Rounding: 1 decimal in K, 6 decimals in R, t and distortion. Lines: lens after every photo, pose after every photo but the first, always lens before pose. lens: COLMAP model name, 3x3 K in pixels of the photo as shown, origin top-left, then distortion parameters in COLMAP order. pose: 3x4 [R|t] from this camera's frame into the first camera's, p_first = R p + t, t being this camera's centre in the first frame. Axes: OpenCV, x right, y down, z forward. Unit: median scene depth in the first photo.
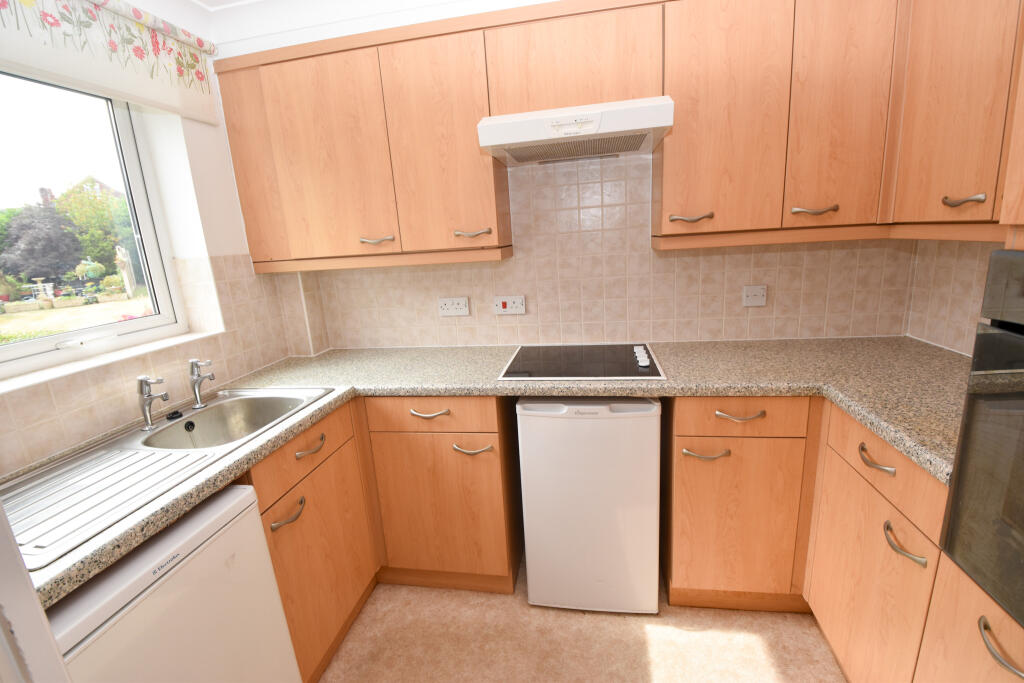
lens RADIAL K [[444.6, 0, 508.8], [0, 444.6, 342.9], [0, 0, 1]] dist [0.001672, -0.025179]
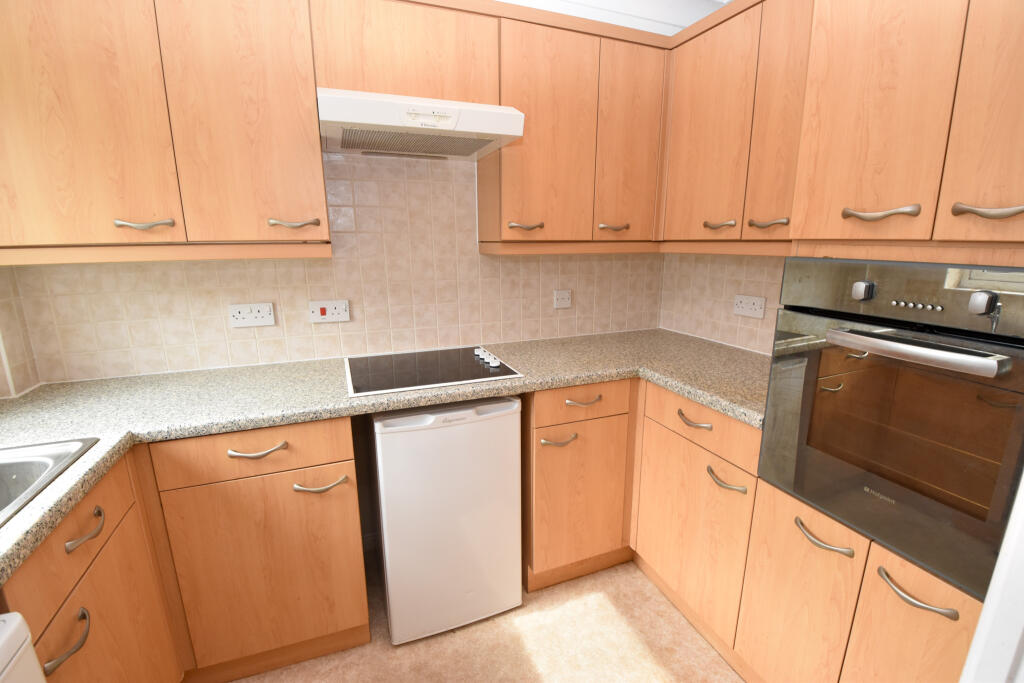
lens RADIAL K [[444.6, 0, 508.8], [0, 444.6, 342.9], [0, 0, 1]] dist [0.001672, -0.025179]
pose [[0.849046, -0.055473, 0.525399, -0.202535], [0.068861, 0.997609, -0.005951, 0.006073], [-0.523813, 0.041232, 0.850835, 0.109461]]
